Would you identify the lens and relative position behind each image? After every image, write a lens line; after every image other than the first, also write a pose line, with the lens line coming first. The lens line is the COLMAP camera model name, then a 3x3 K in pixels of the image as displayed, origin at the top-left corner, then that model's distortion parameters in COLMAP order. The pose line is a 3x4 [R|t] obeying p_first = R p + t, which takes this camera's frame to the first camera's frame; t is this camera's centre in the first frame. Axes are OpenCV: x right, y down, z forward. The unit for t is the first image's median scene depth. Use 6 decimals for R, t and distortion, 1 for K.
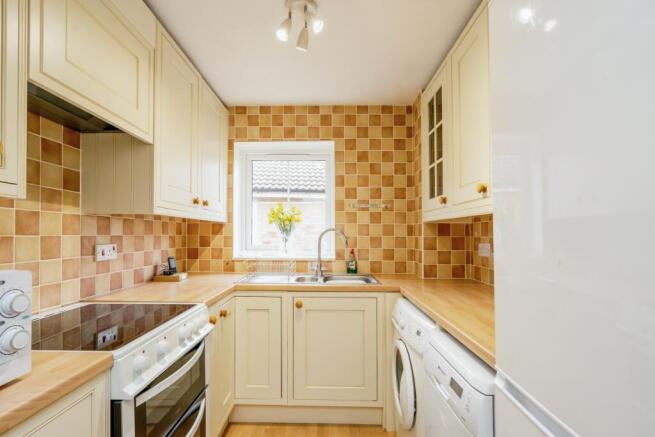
lens RADIAL K [[302.7, 0, 320.2], [0, 302.7, 237.6], [0, 0, 1]] dist [-0.002308, 0.003188]
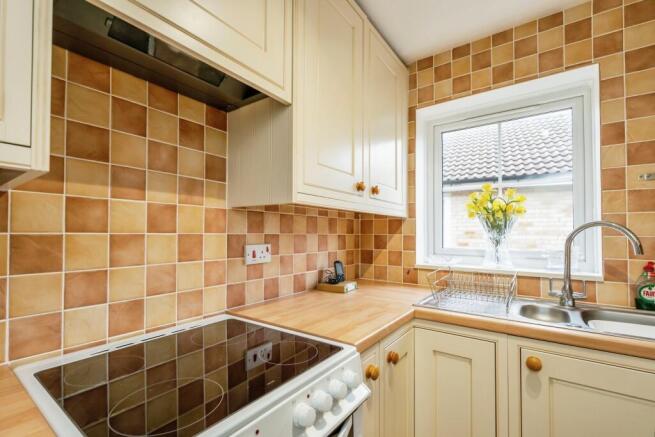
lens RADIAL K [[302.7, 0, 320.5], [0, 302.7, 225.4], [0, 0, 1]] dist [-0.002308, 0.003188]
pose [[0.818566, -0.015774, -0.574197, -0.065903], [-0.008192, 0.999201, -0.039128, 0.000909], [0.574355, 0.036732, 0.817782, 0.326080]]
